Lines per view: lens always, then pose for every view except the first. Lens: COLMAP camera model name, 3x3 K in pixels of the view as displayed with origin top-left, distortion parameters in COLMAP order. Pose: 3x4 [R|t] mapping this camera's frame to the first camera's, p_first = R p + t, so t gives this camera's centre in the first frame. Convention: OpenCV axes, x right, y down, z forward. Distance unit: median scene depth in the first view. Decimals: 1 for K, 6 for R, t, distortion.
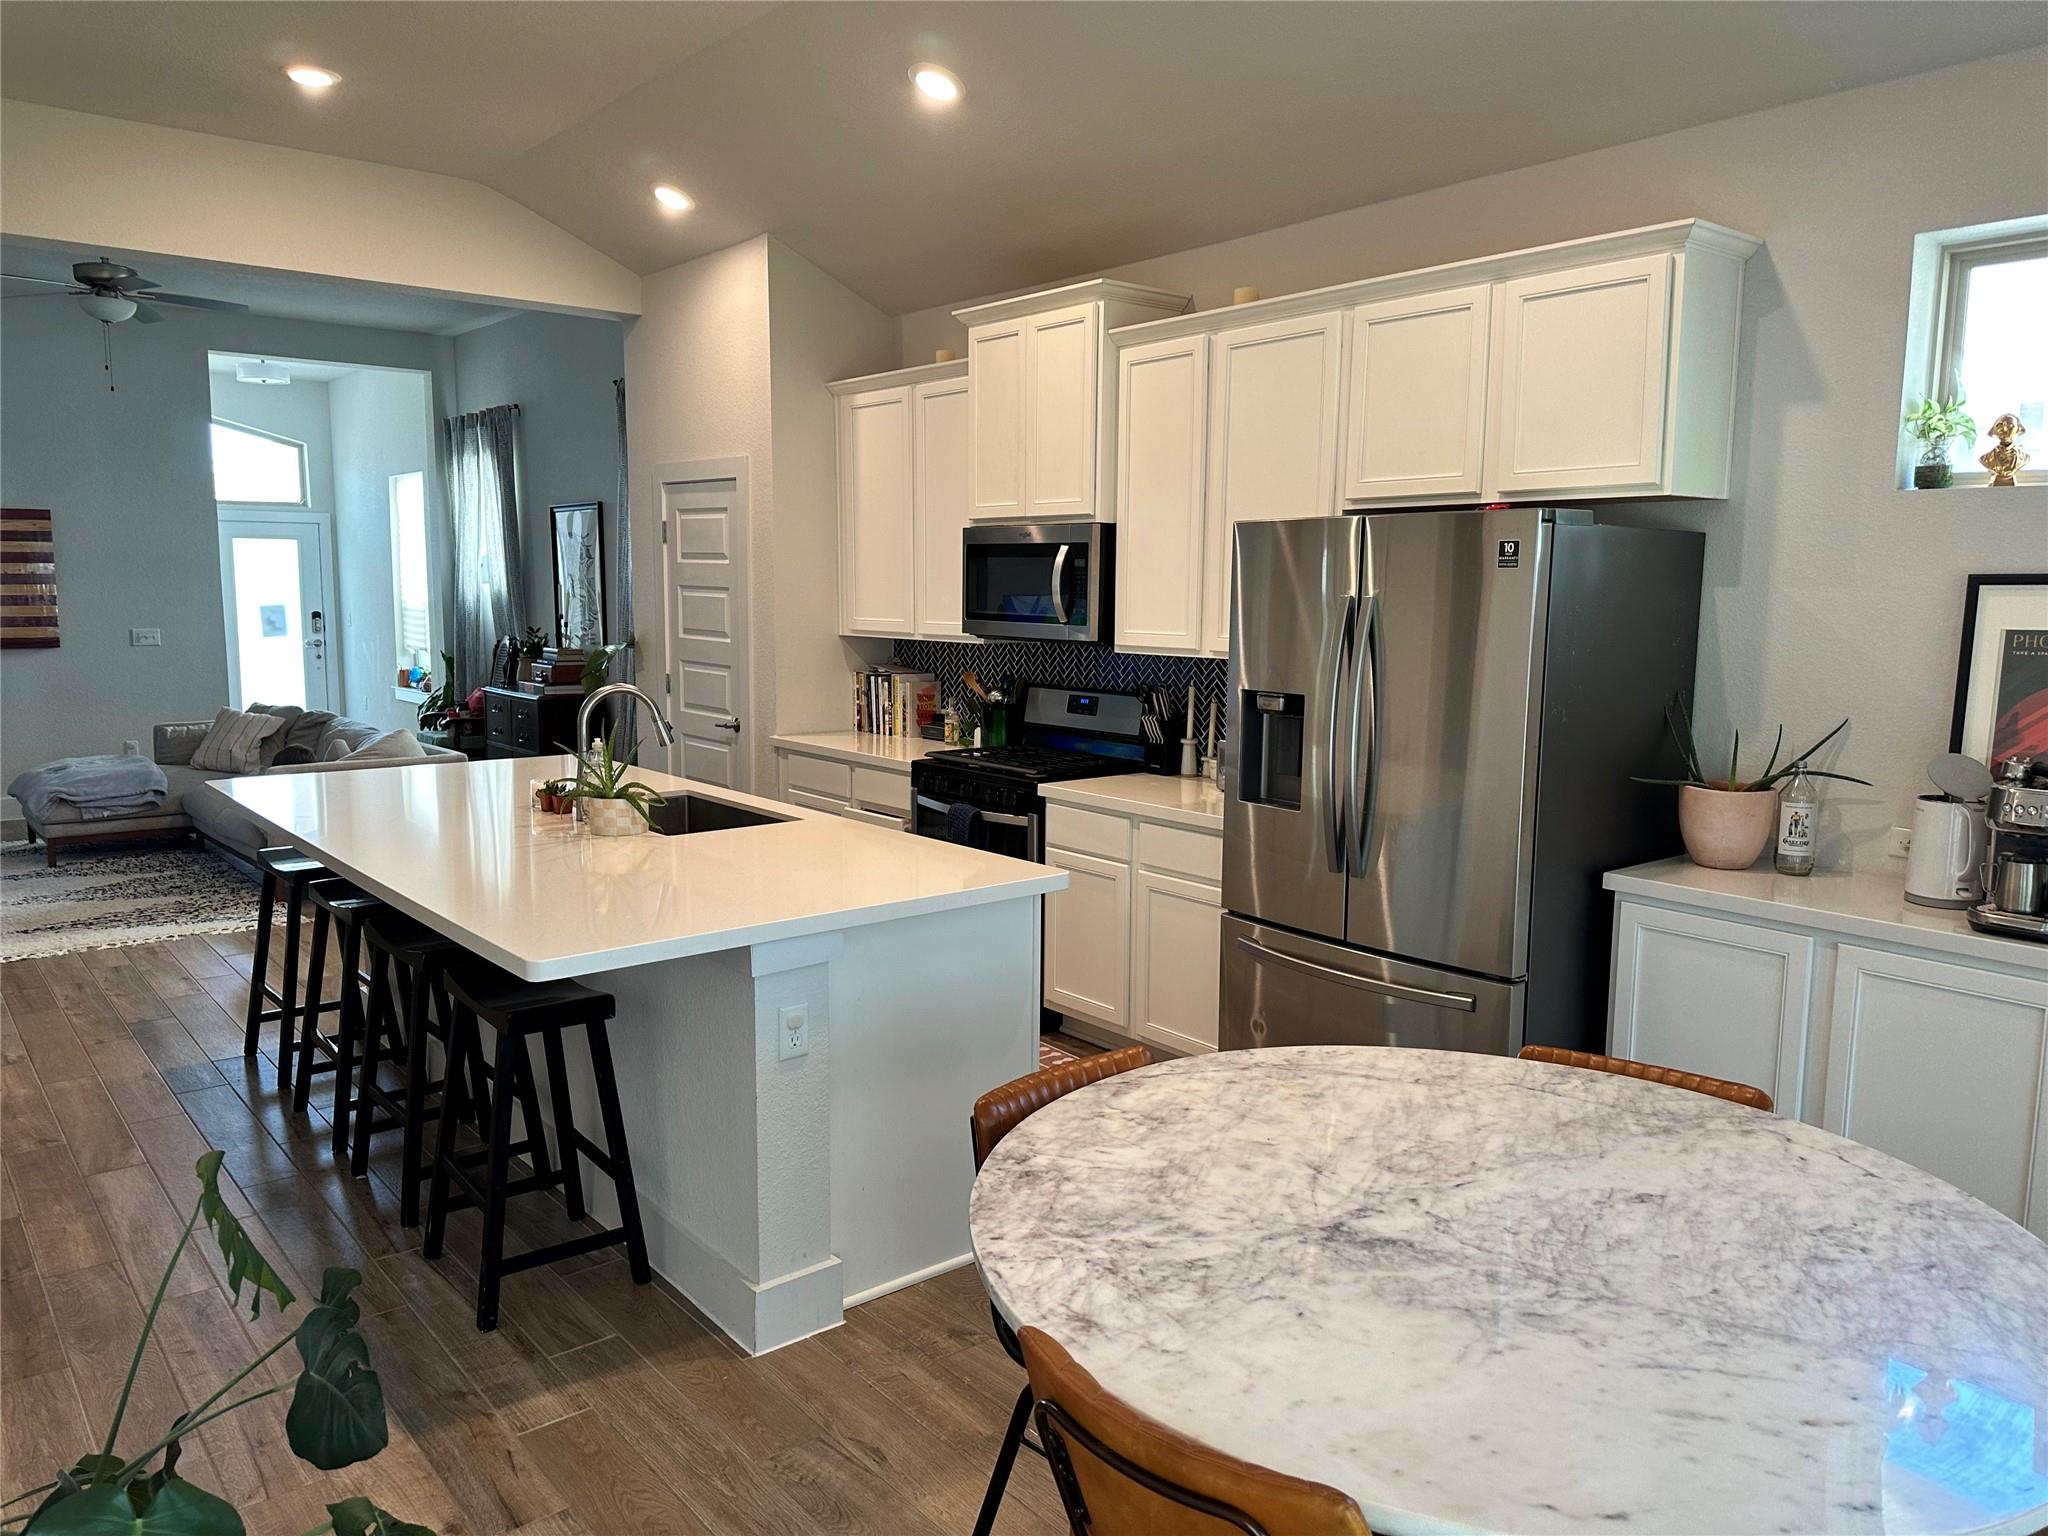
lens RADIAL K [[1434.6, 0, 1024.0], [0, 1434.6, 768.0], [0, 0, 1]] dist [0.045676, -0.053598]
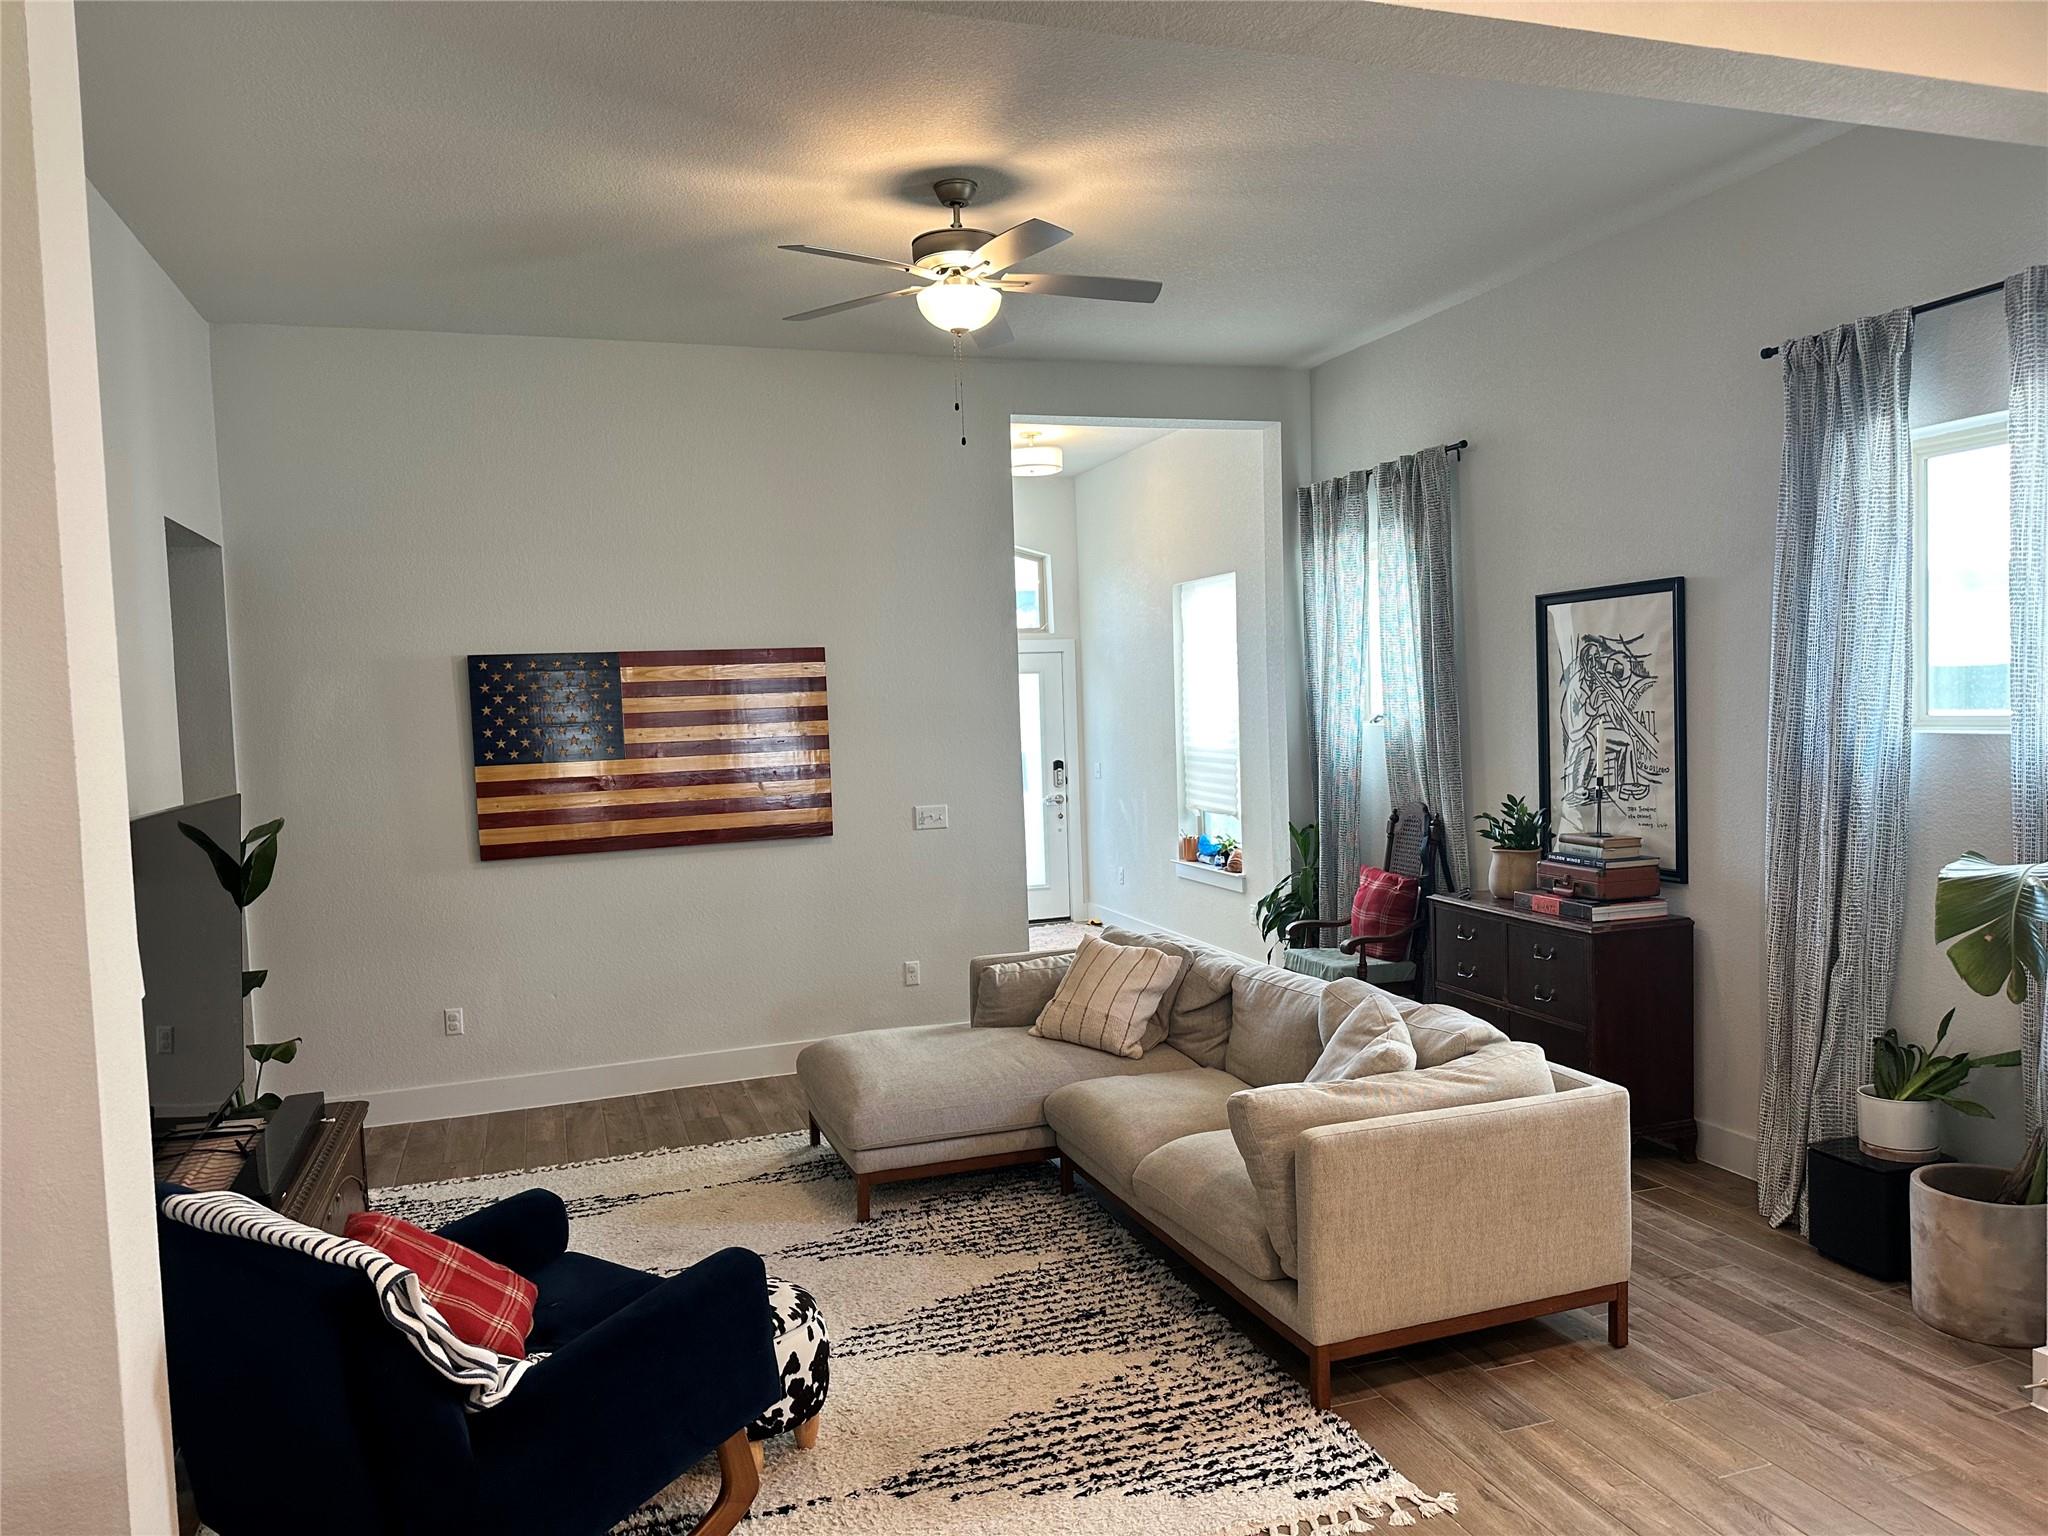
lens RADIAL K [[1454.4, 0, 1073.7], [0, 1454.4, 769.4], [0, 0, 1]] dist [0.098940, -0.070340]
pose [[0.943057, -0.024357, -0.331739, -0.520072], [-0.000950, 0.997114, -0.075913, -0.102347], [0.332631, 0.071905, 0.940312, 0.592883]]
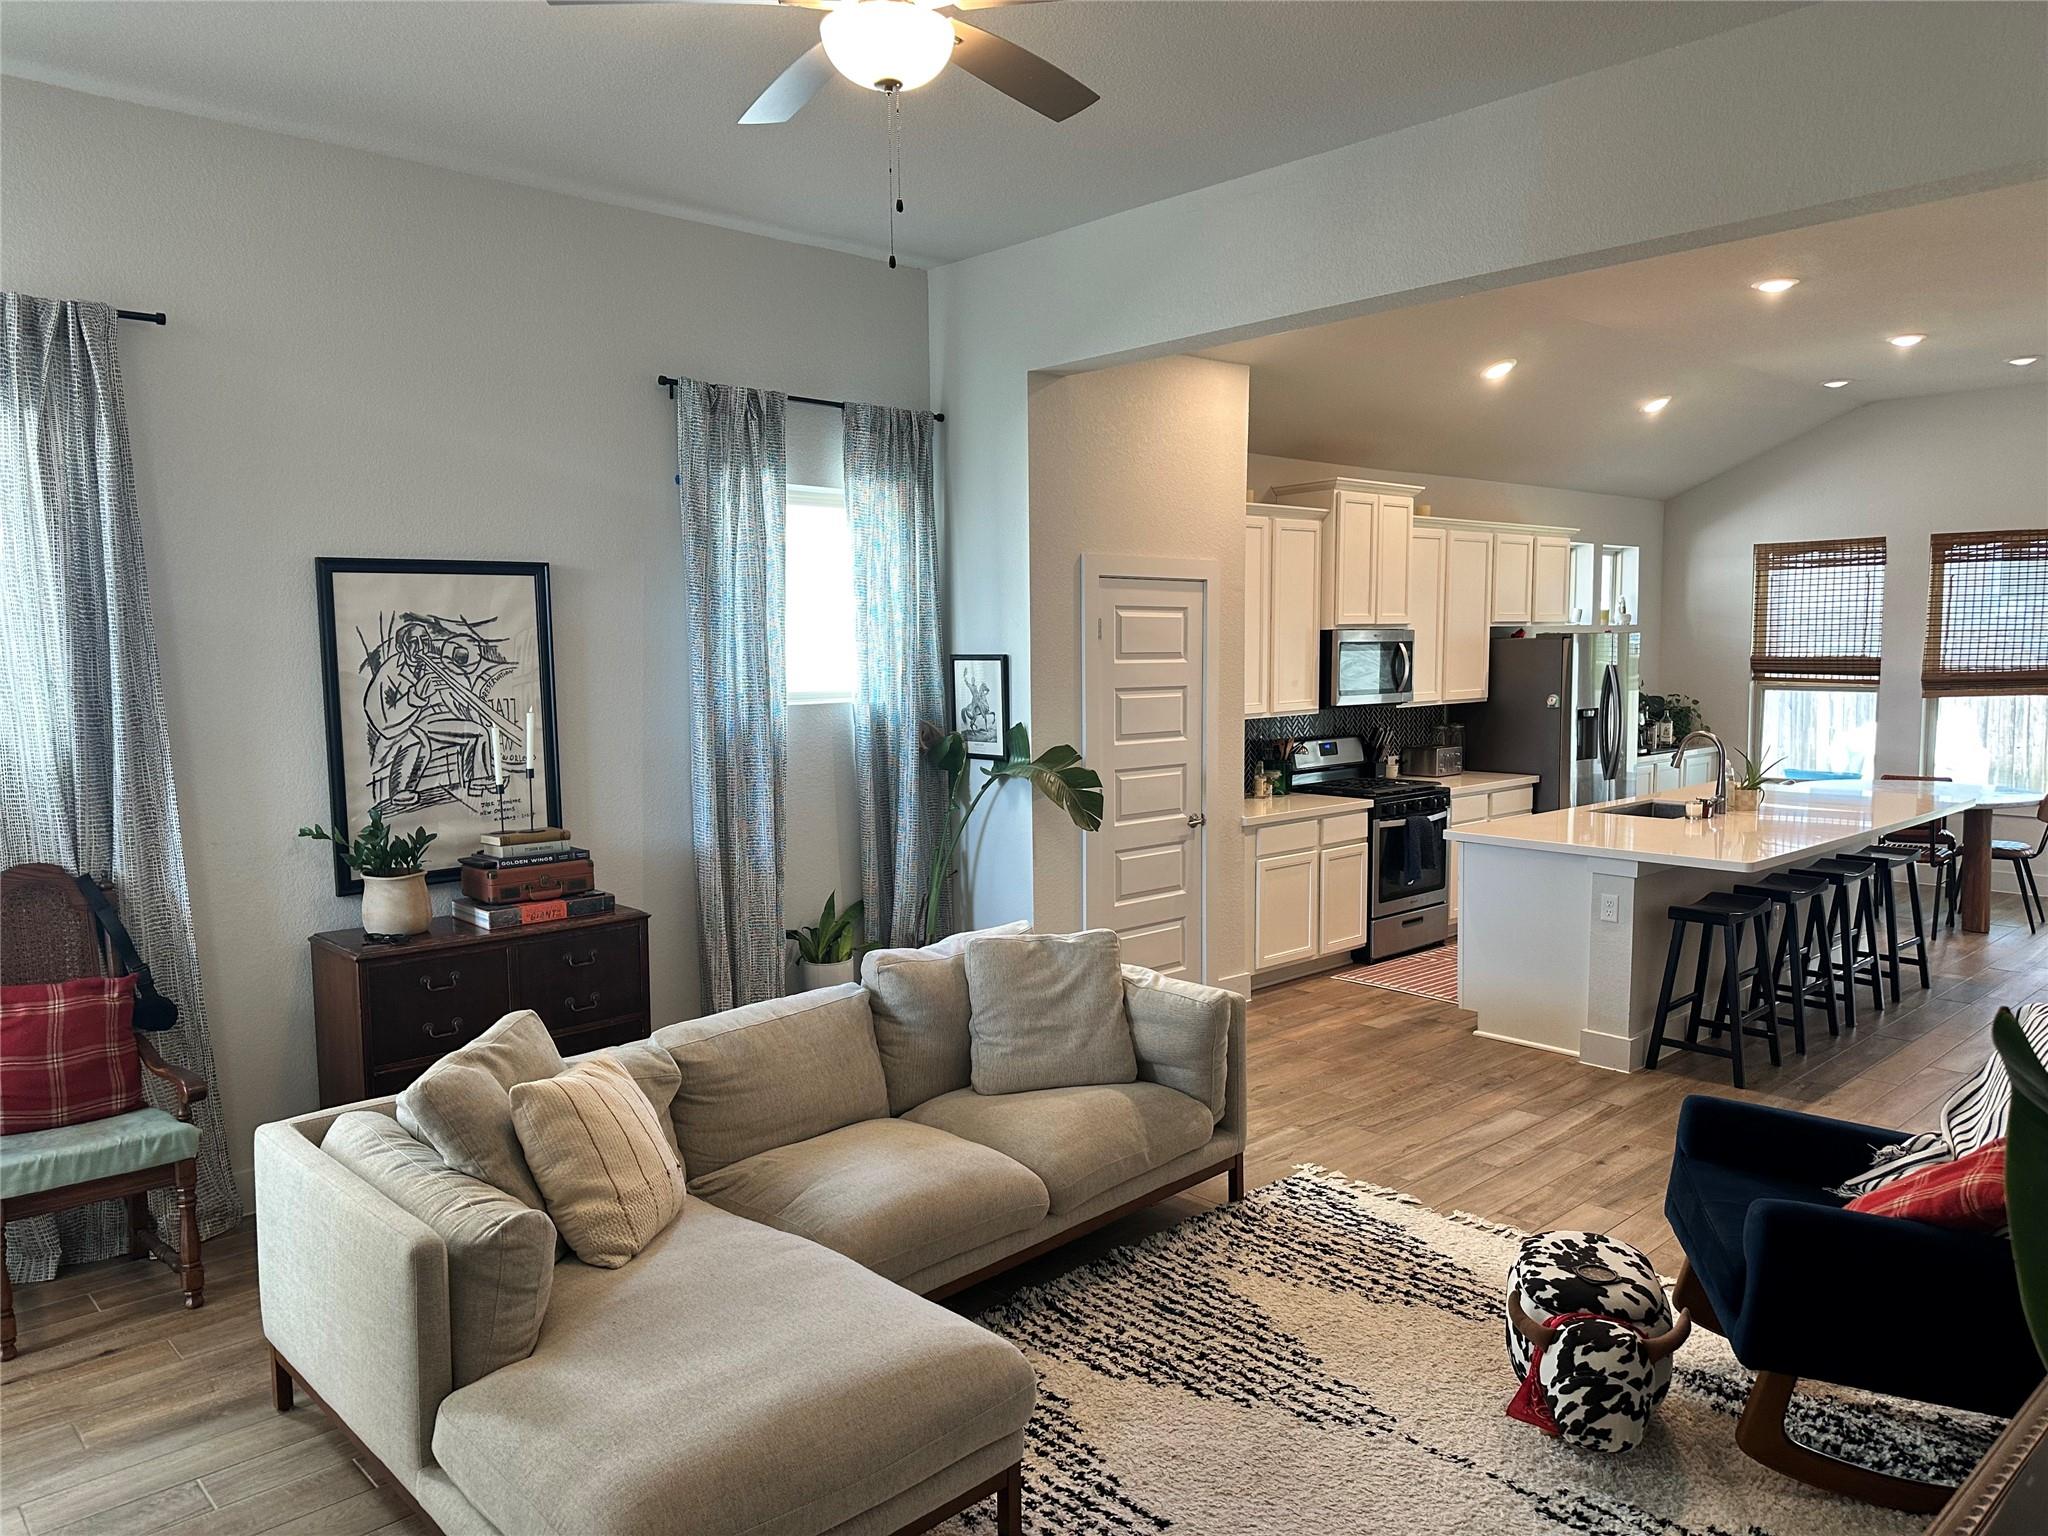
lens RADIAL K [[1457.6, 0, 963.5], [0, 1457.6, 792.4], [0, 0, 1]] dist [0.054915, -0.126226]
pose [[-0.046948, -0.112325, 0.992562, -1.275896], [0.144536, 0.982437, 0.118016, -0.204504], [-0.988385, 0.149002, -0.029888, 1.256325]]
